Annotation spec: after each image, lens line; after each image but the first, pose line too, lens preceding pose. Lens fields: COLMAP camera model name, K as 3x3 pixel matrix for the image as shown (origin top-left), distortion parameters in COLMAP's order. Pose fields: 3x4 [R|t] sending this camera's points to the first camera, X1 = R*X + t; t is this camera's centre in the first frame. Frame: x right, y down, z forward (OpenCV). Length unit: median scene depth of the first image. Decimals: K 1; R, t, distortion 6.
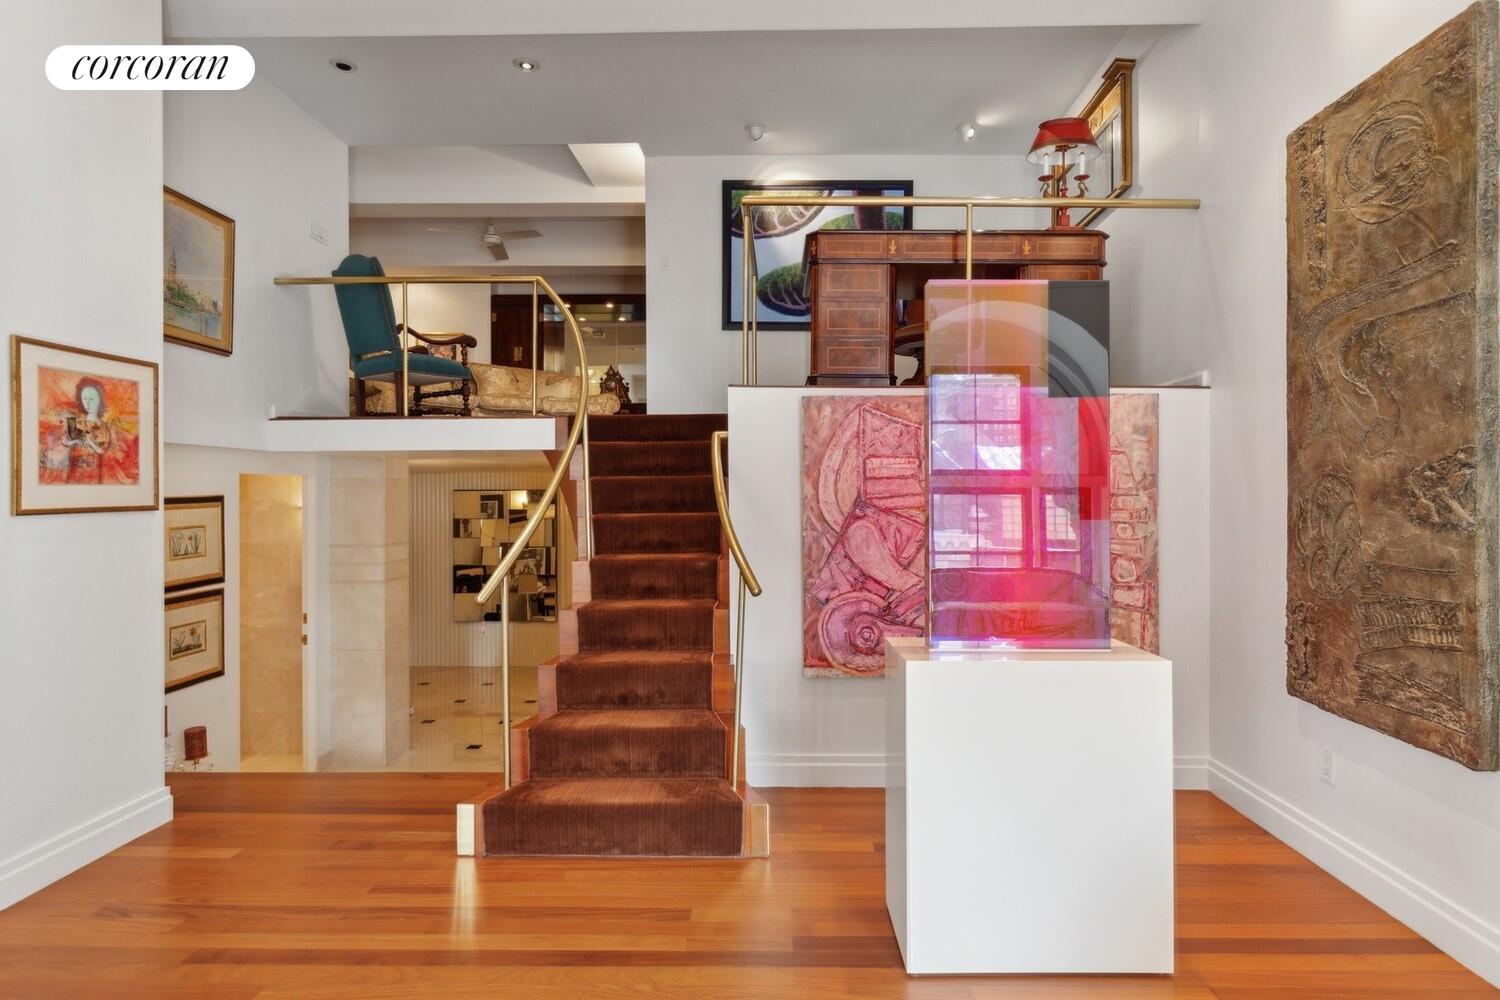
lens RADIAL K [[776.6, 0, 751.9], [0, 776.6, 497.7], [0, 0, 1]] dist [-0.005446, 0.000729]
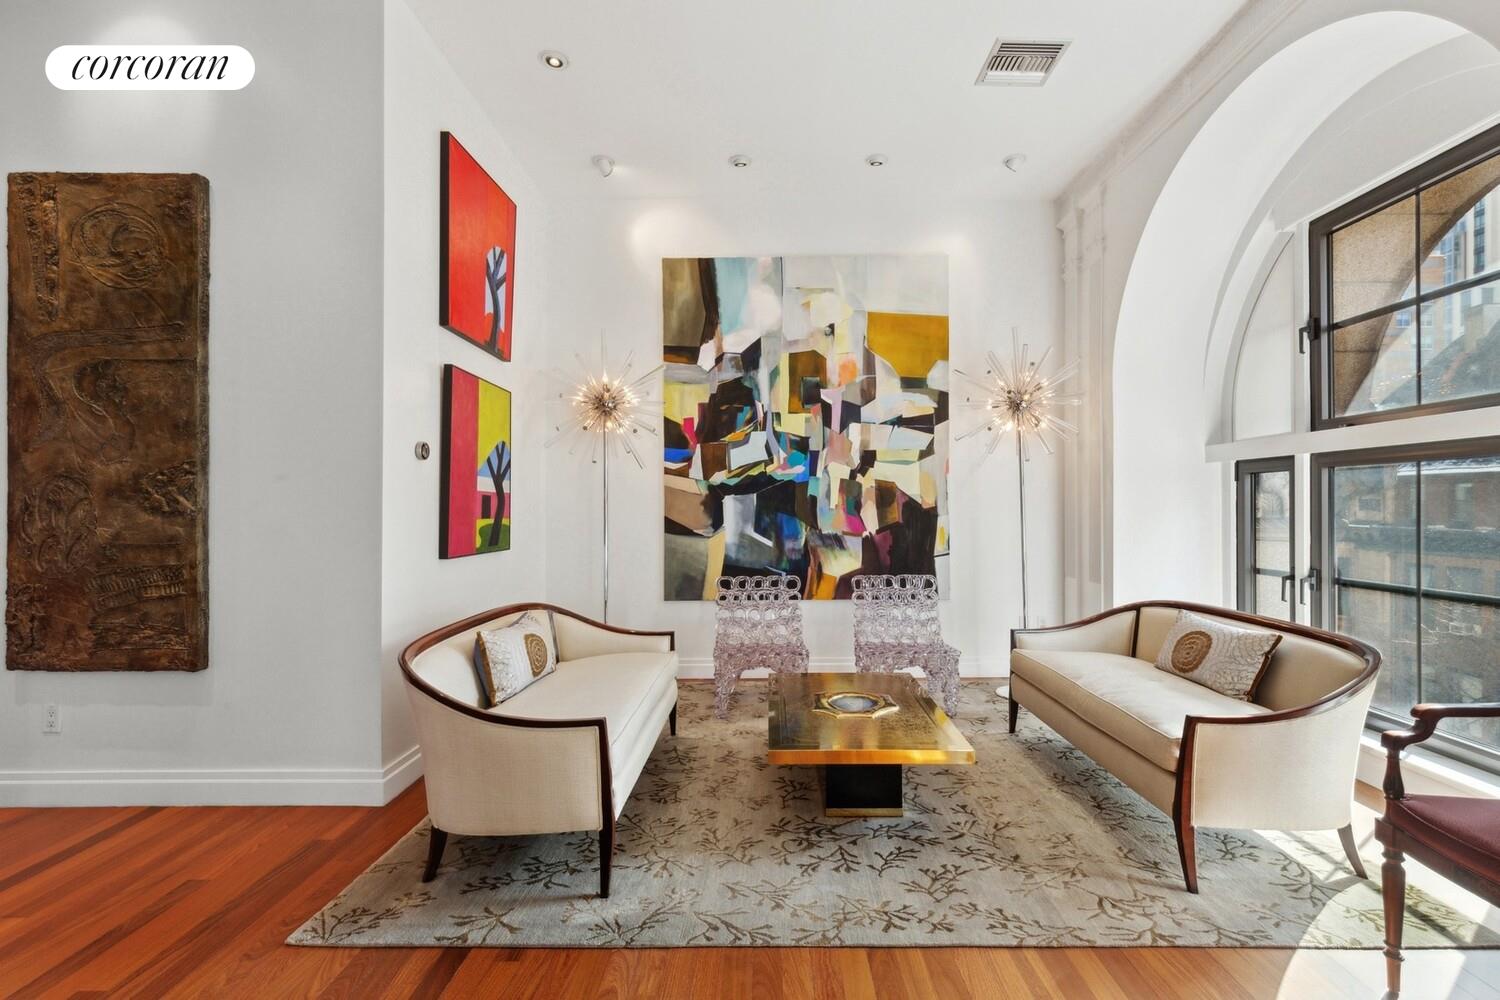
lens RADIAL K [[673.8, 0, 757.7], [0, 673.8, 501.6], [0, 0, 1]] dist [0.009387, -0.000019]
pose [[-0.009279, 0.004349, 0.999947, -0.362131], [0.001579, 0.999989, -0.004334, 0.019096], [-0.999956, 0.001539, -0.009286, -0.091874]]
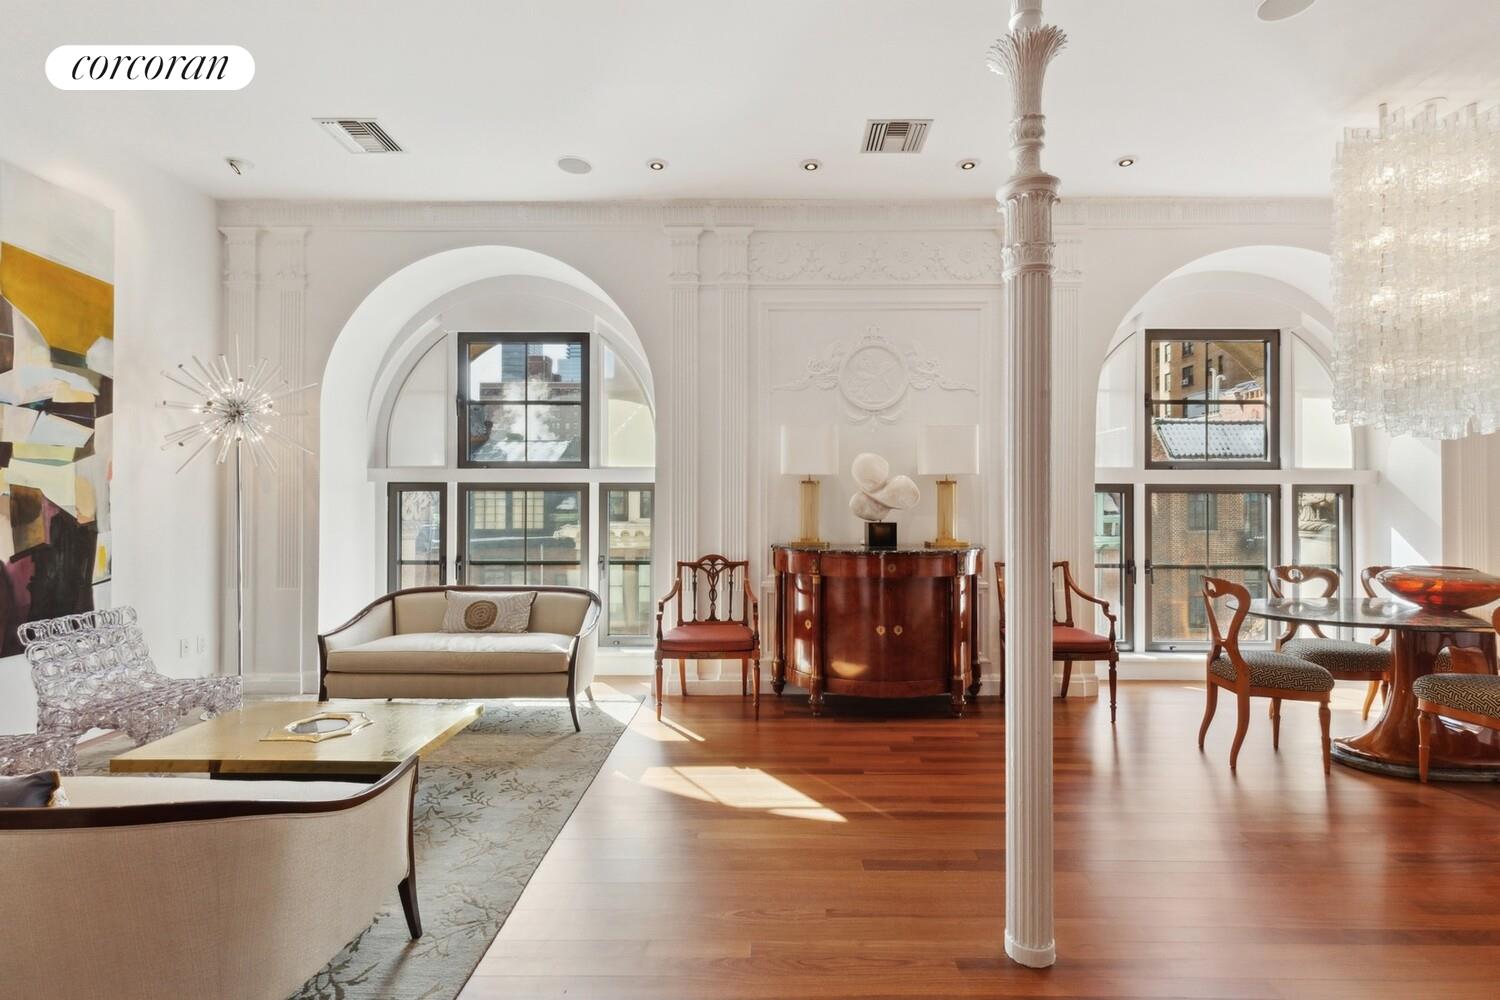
lens RADIAL K [[673.8, 0, 755.3], [0, 673.8, 498.4], [0, 0, 1]] dist [0.009387, -0.000019]
pose [[-0.999945, -0.002771, 0.010111, -0.100084], [-0.002853, 0.999963, -0.008056, -0.003432], [-0.010088, -0.008084, -0.999916, 0.520268]]
